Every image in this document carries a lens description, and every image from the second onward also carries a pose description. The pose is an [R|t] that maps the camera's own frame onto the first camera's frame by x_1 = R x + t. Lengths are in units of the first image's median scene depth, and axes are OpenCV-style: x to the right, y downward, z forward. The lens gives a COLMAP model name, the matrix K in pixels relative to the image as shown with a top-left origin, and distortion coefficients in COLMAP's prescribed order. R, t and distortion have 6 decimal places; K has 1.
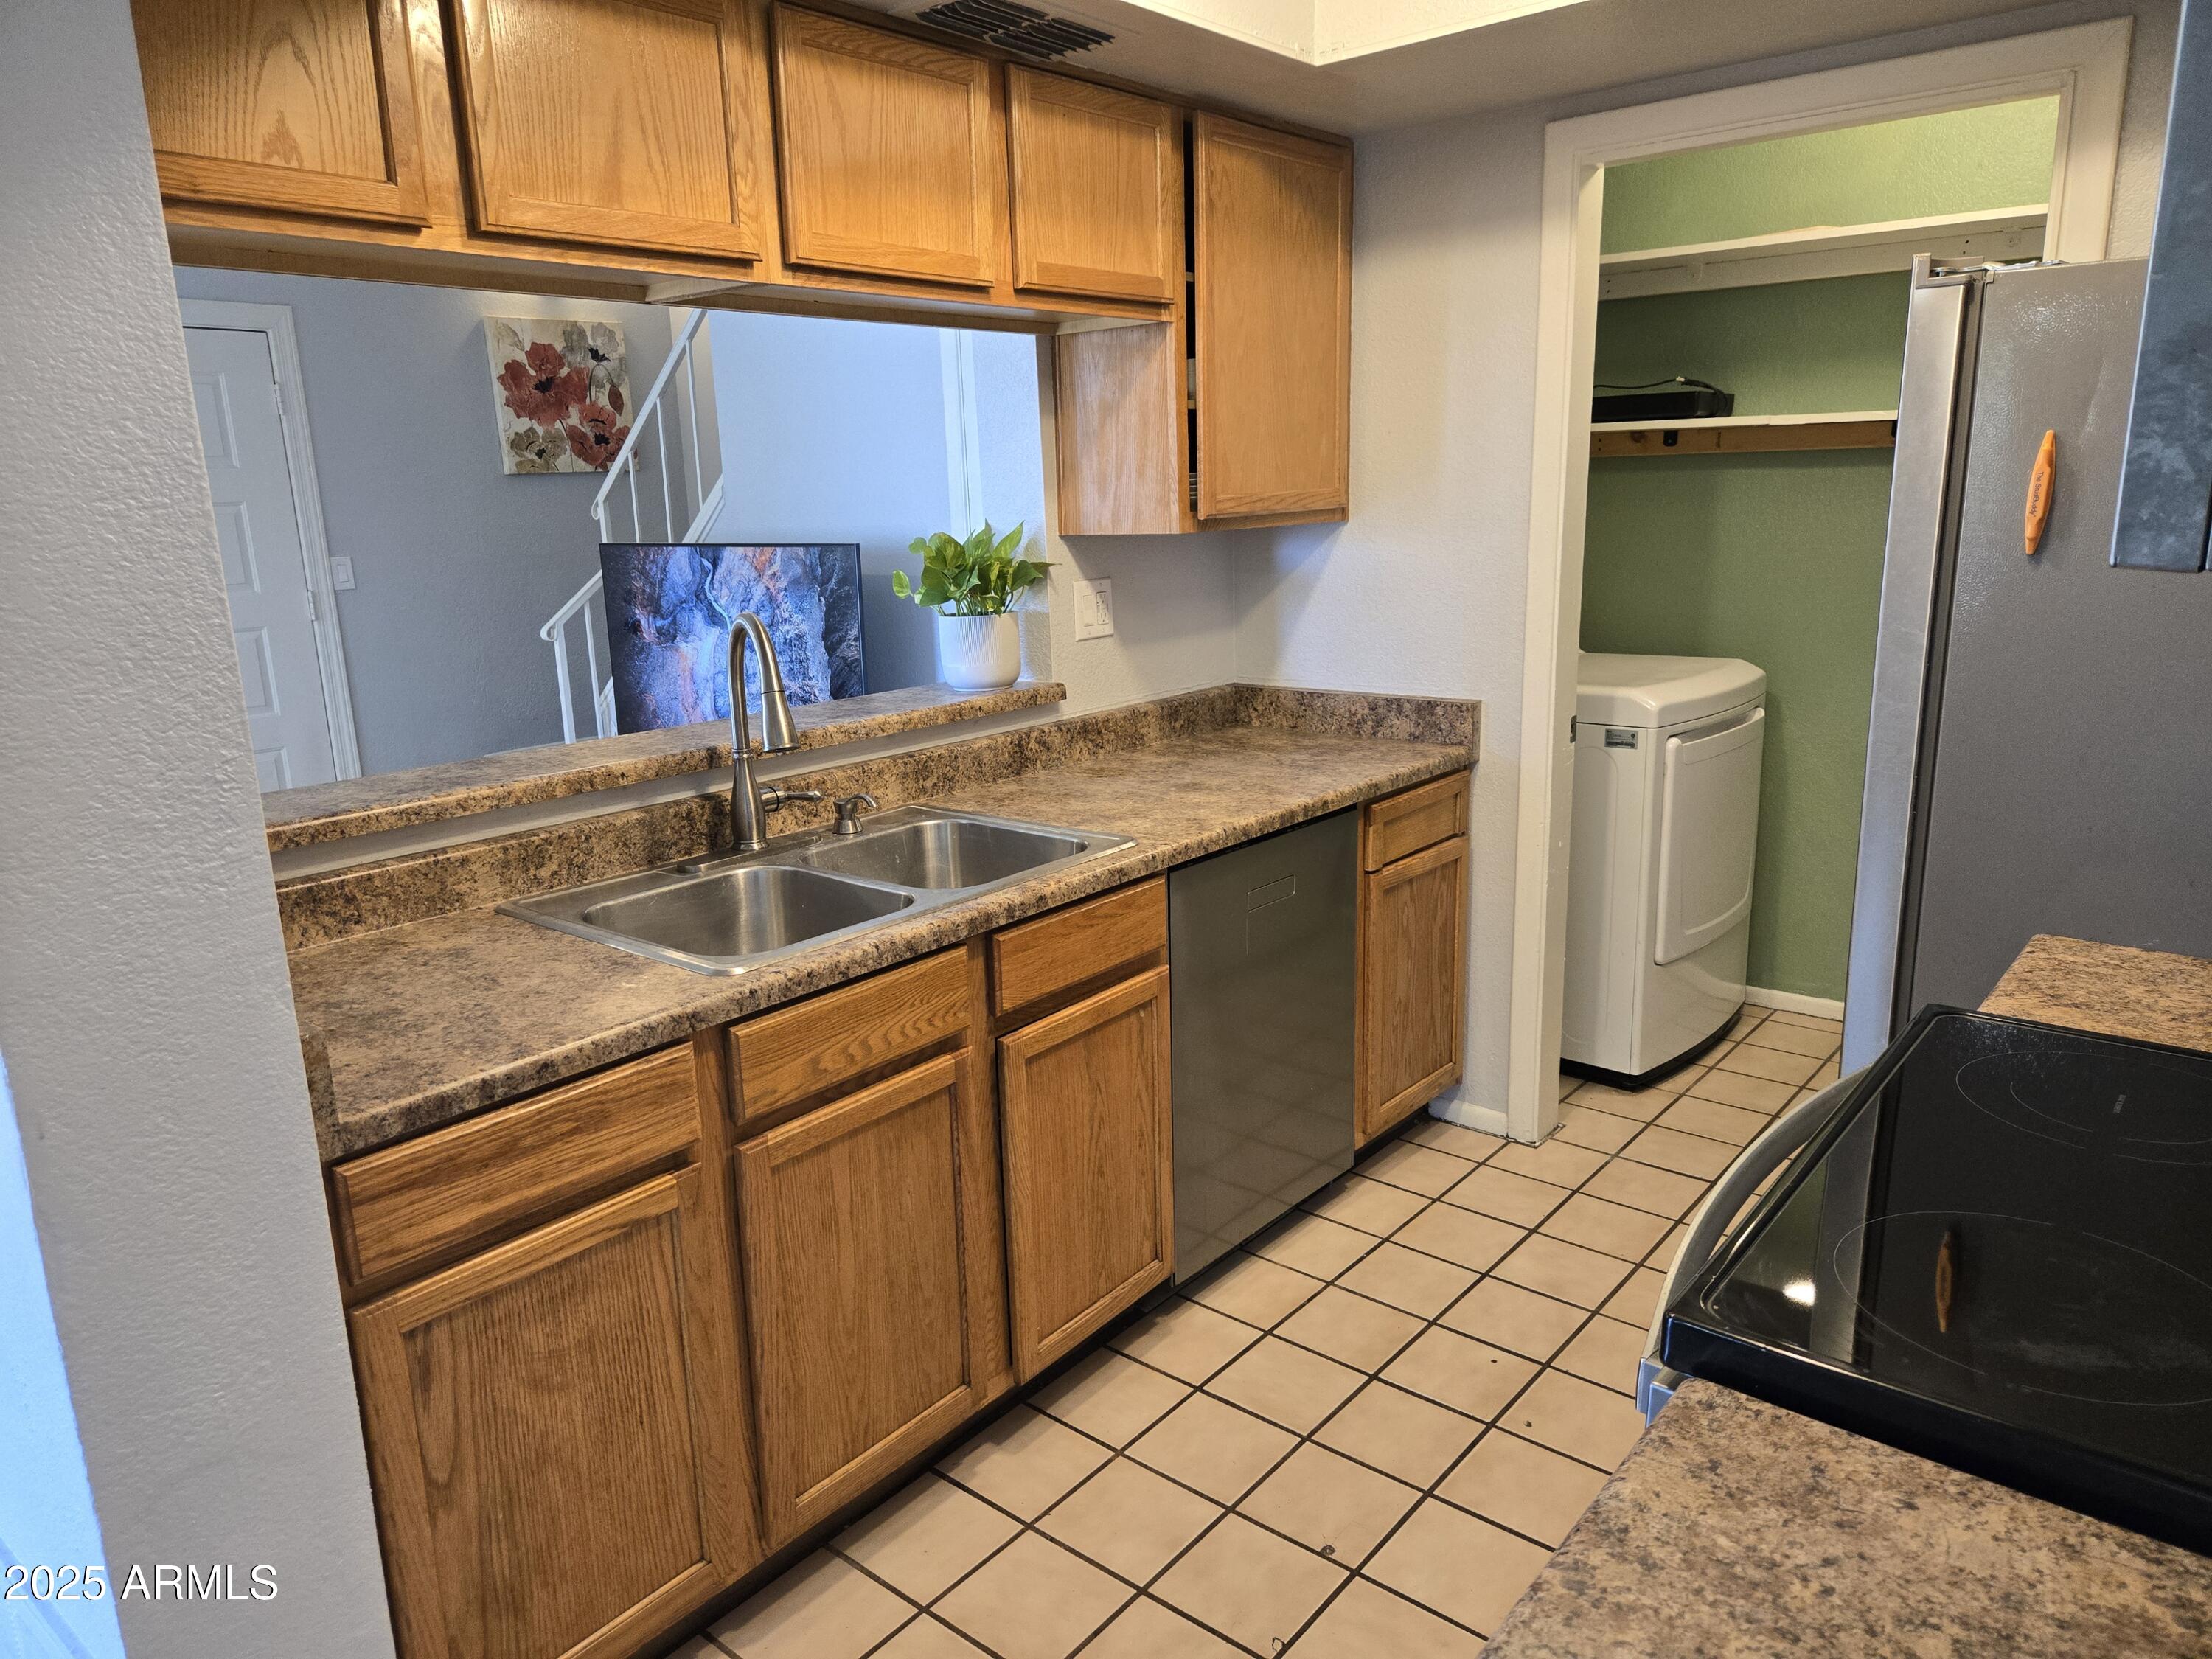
lens RADIAL K [[1485.6, 0, 1083.6], [0, 1485.6, 835.6], [0, 0, 1]] dist [0.055822, -0.048370]
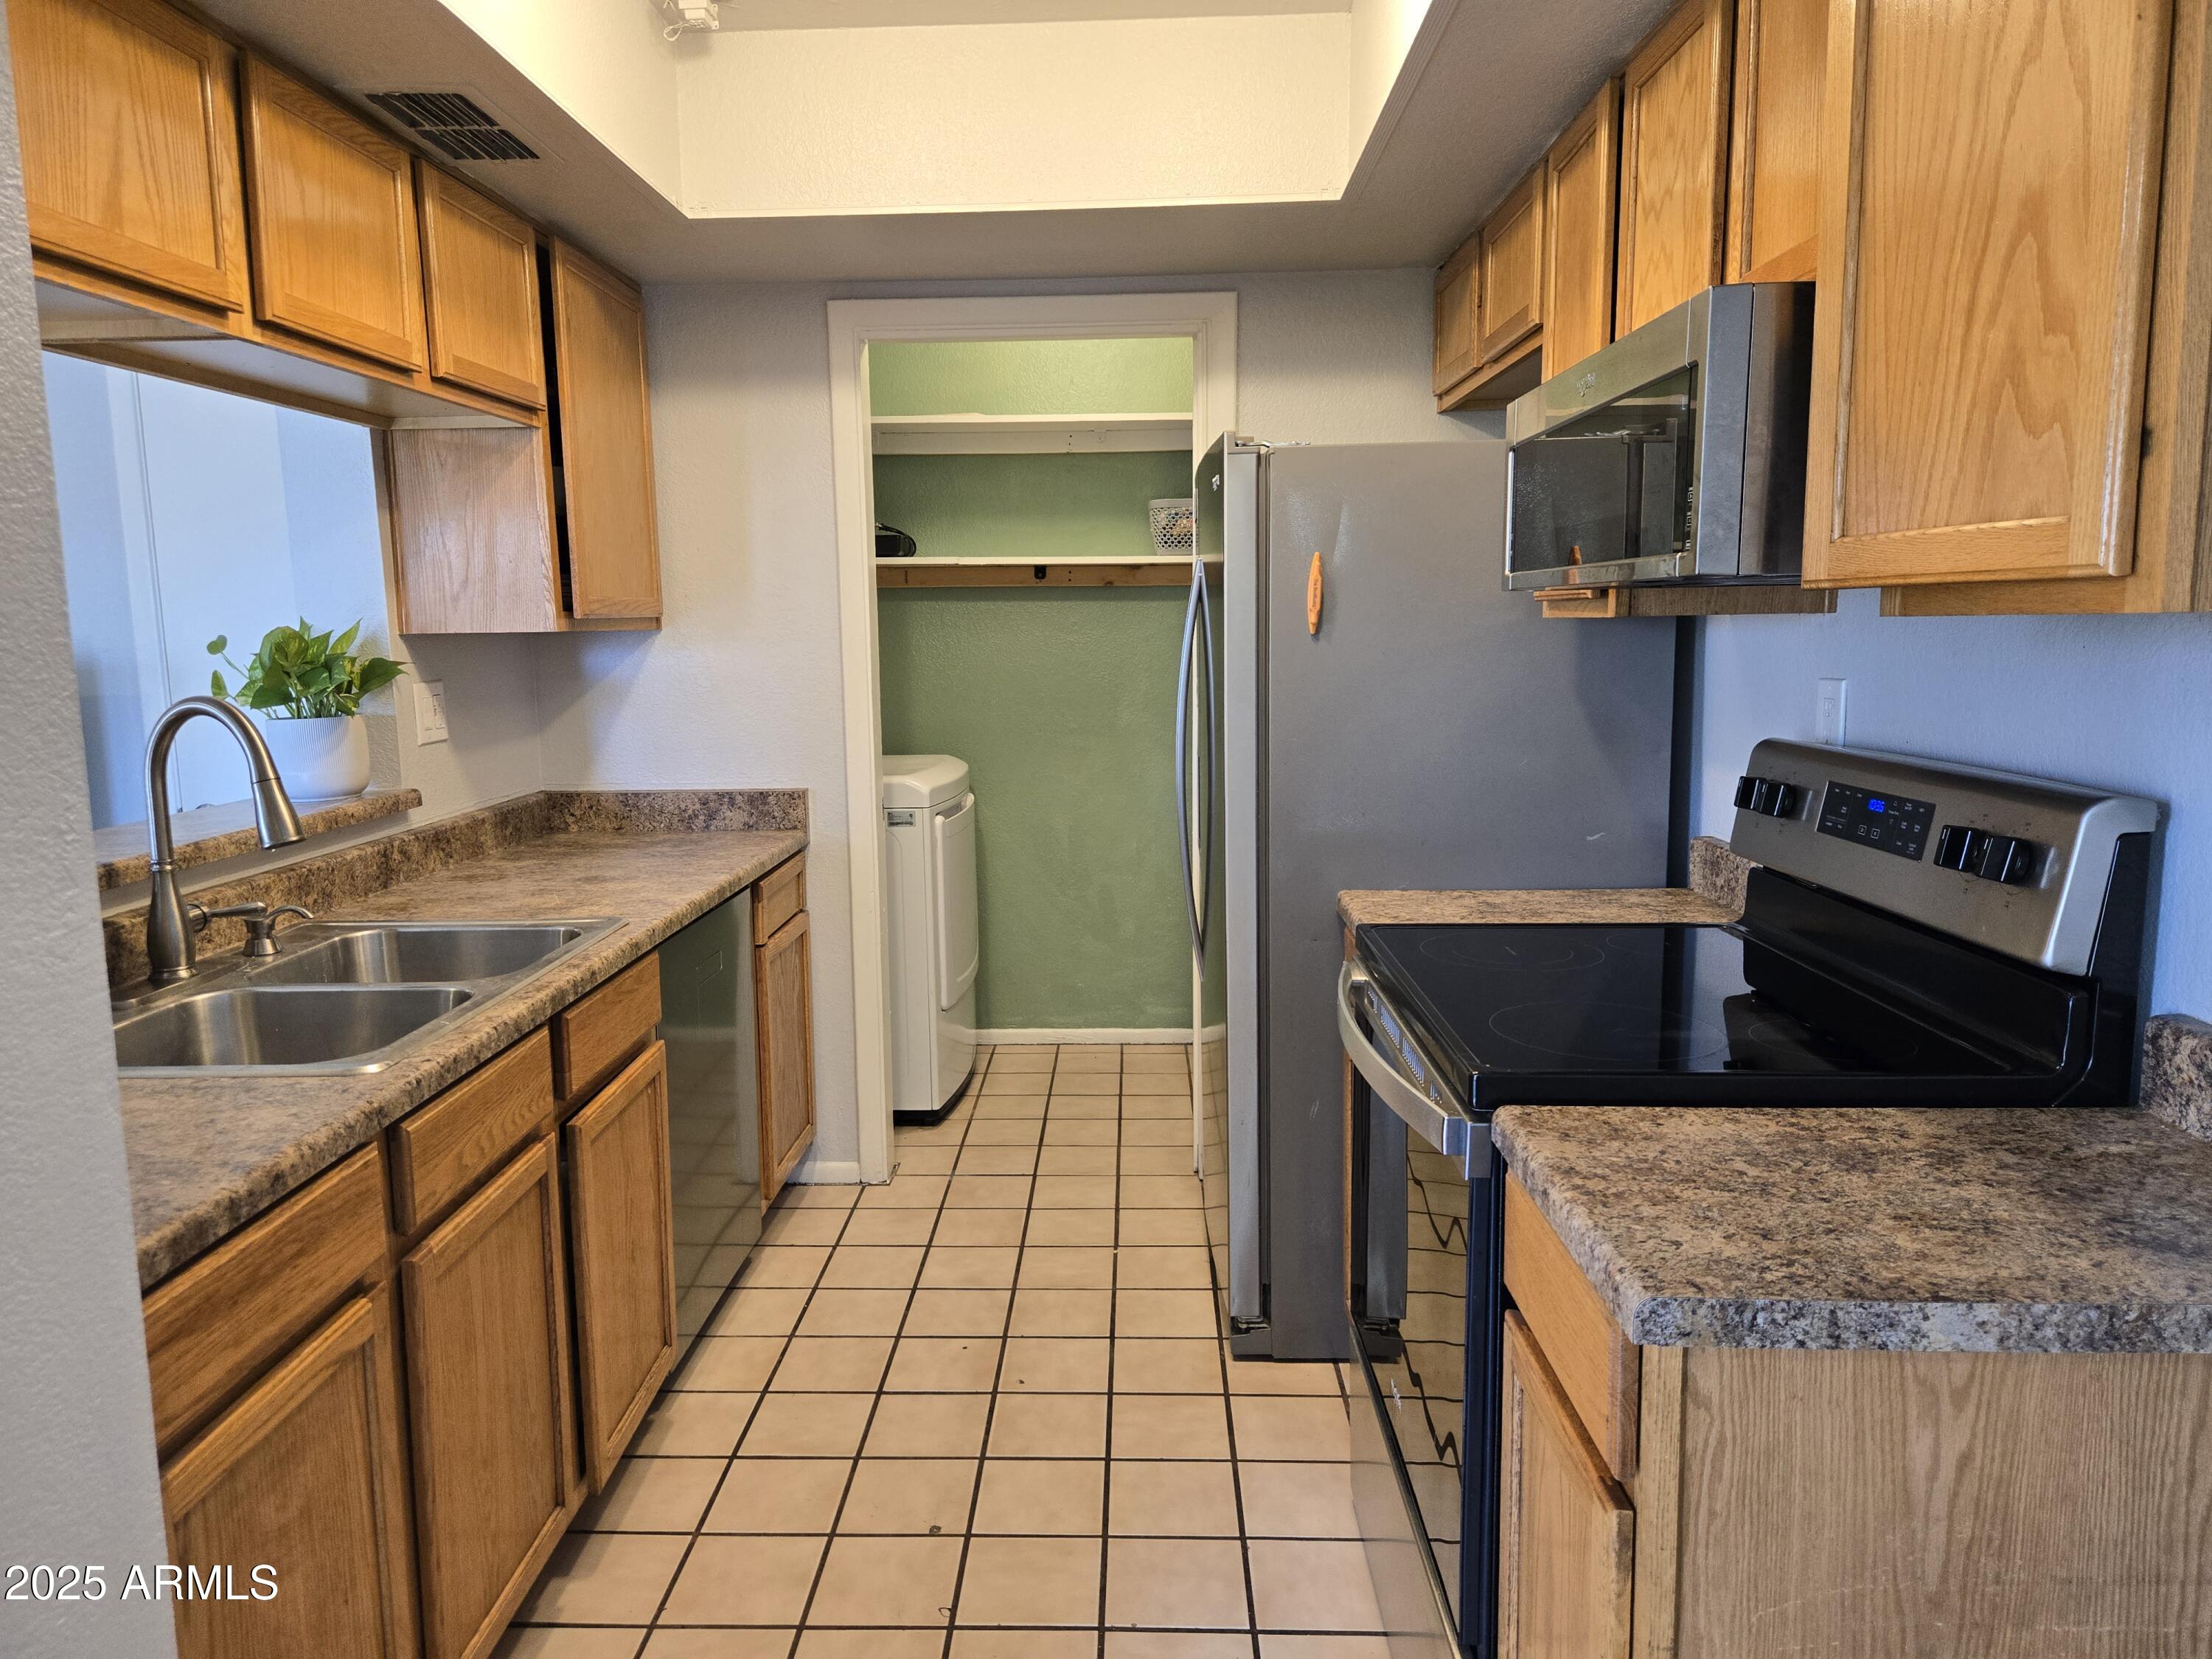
lens RADIAL K [[1485.6, 0, 1080.8], [0, 1485.6, 816.1], [0, 0, 1]] dist [0.055822, -0.048370]
pose [[0.786452, -0.061105, 0.614621, -0.346072], [0.131744, 0.988790, -0.070271, 0.046889], [-0.603437, 0.136238, 0.785686, 0.006140]]
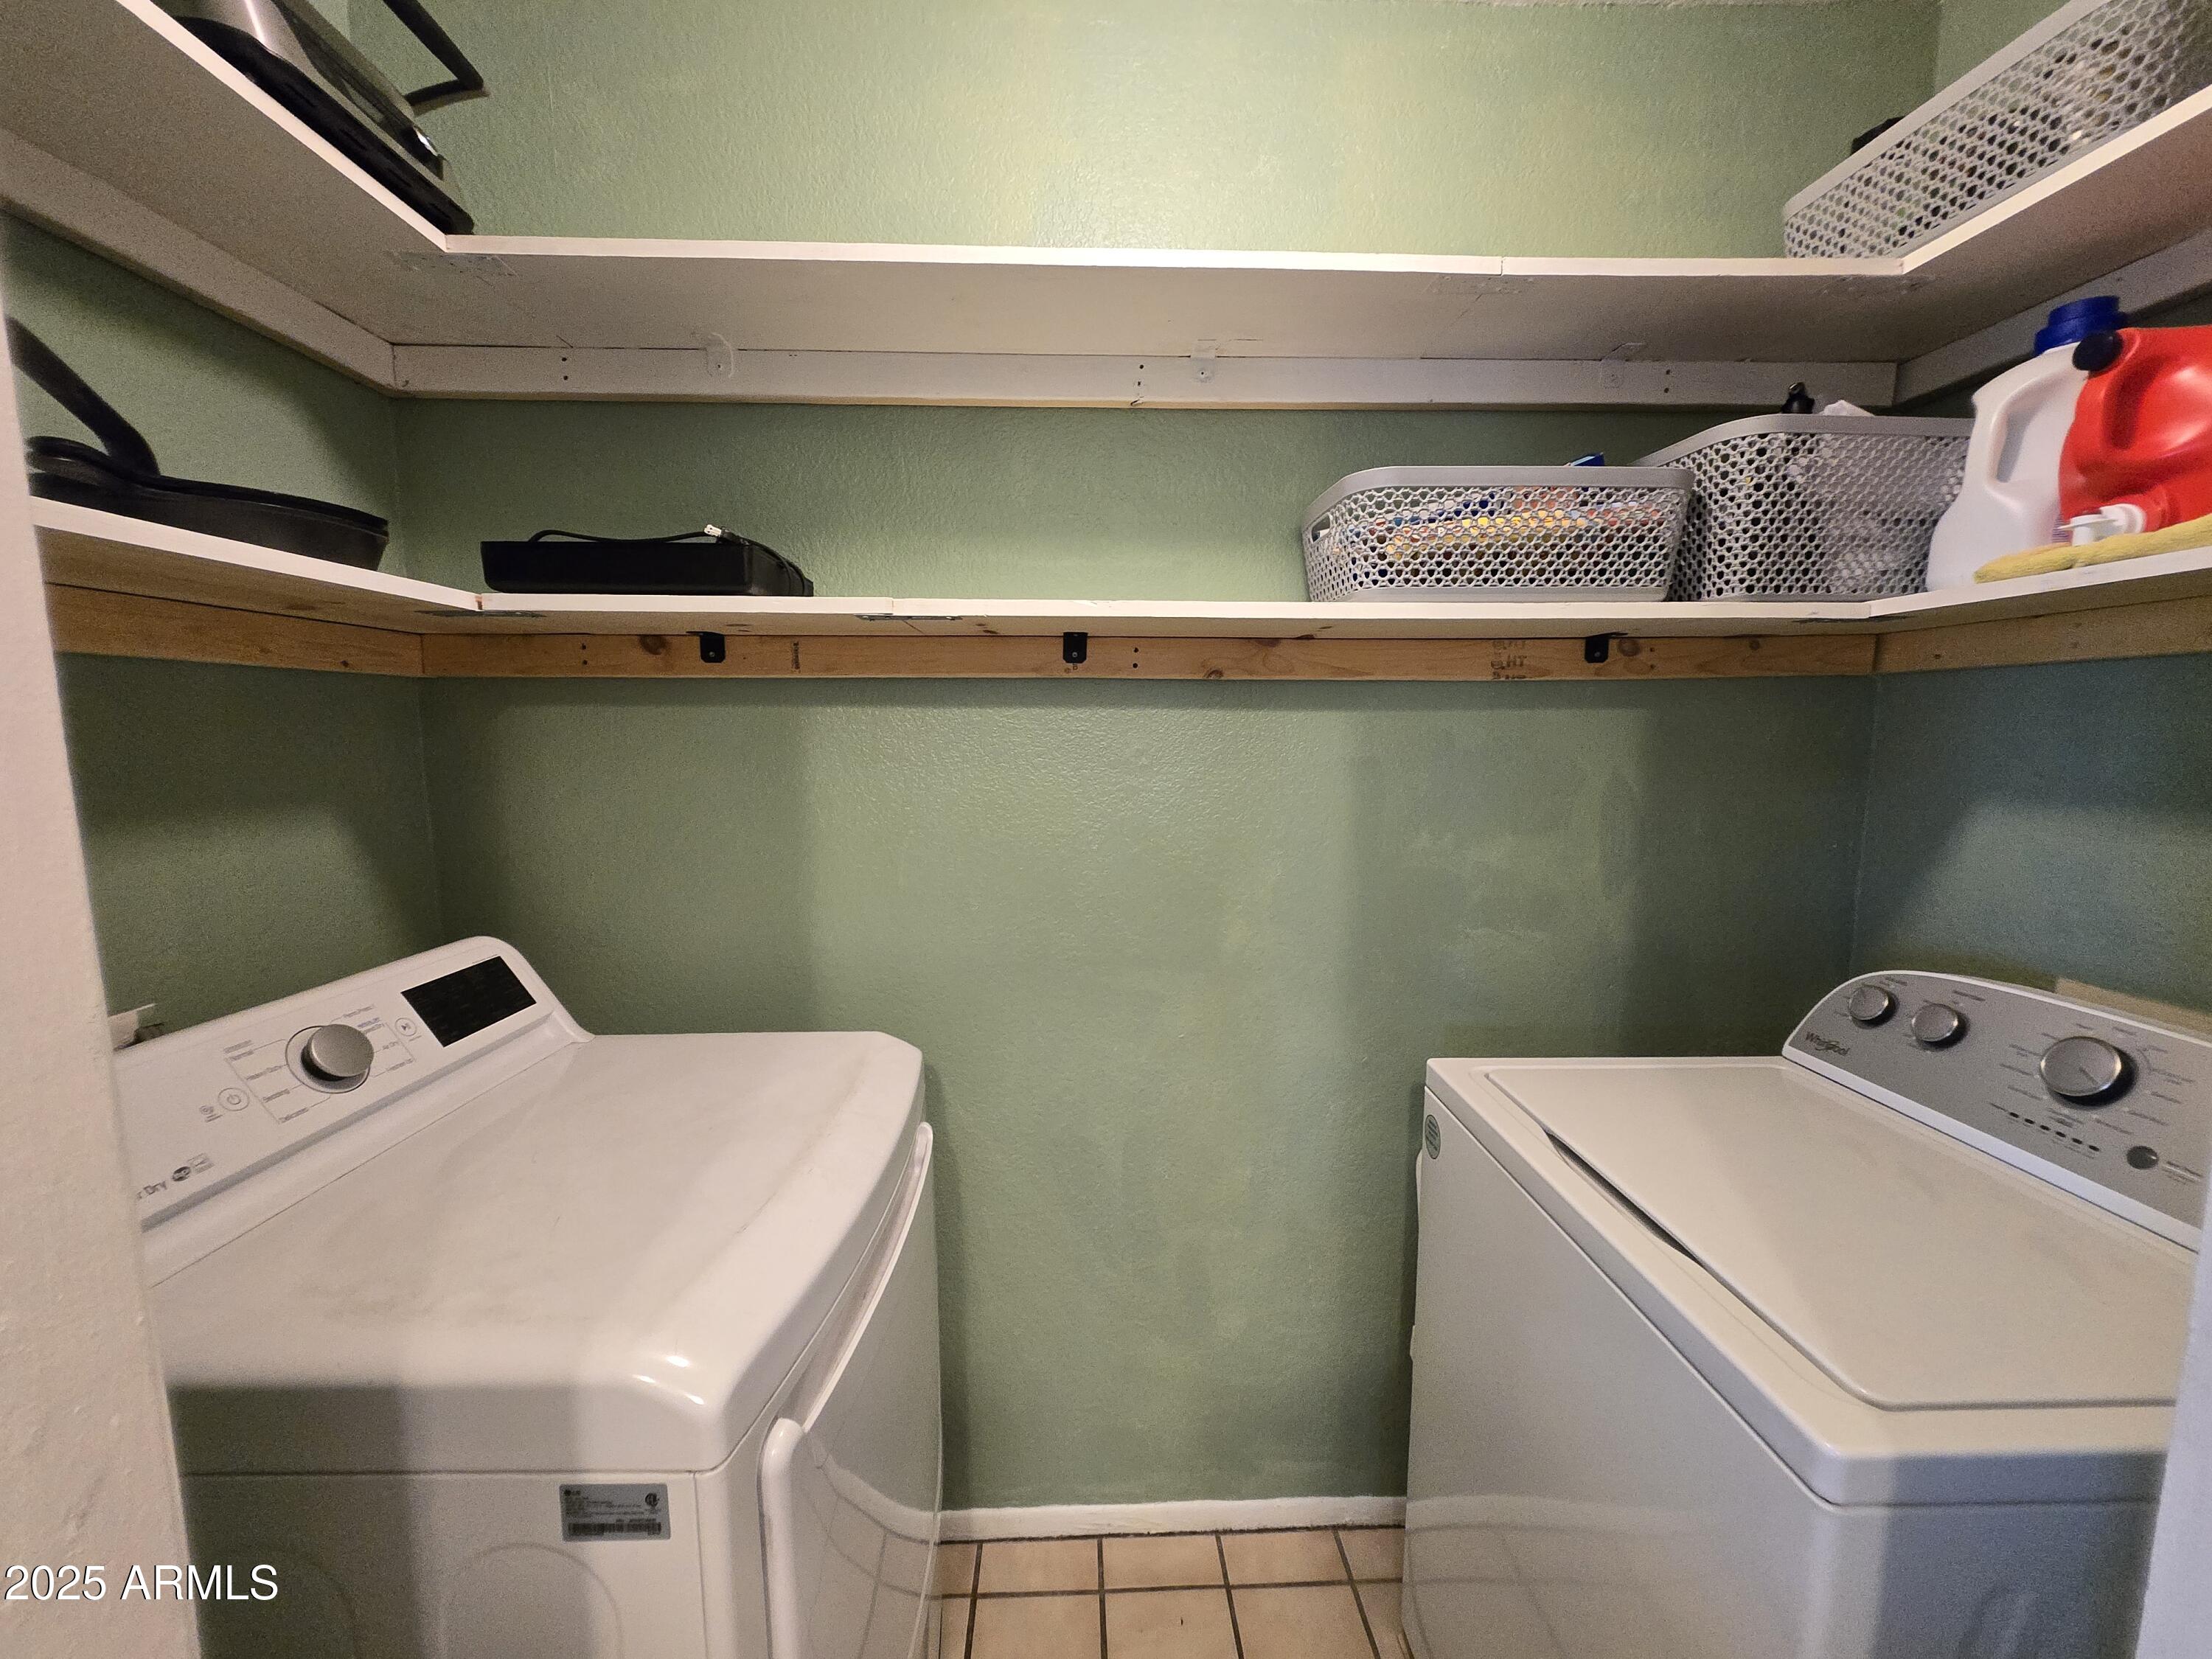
lens RADIAL K [[867.2, 0, 1098.9], [0, 867.2, 833.1], [0, 0, 1]] dist [-0.001209, -0.000170]
pose [[0.741600, -0.052310, 0.668799, 0.457196], [0.136007, 0.987975, -0.073539, -0.251170], [-0.656910, 0.145498, 0.739797, 1.112593]]
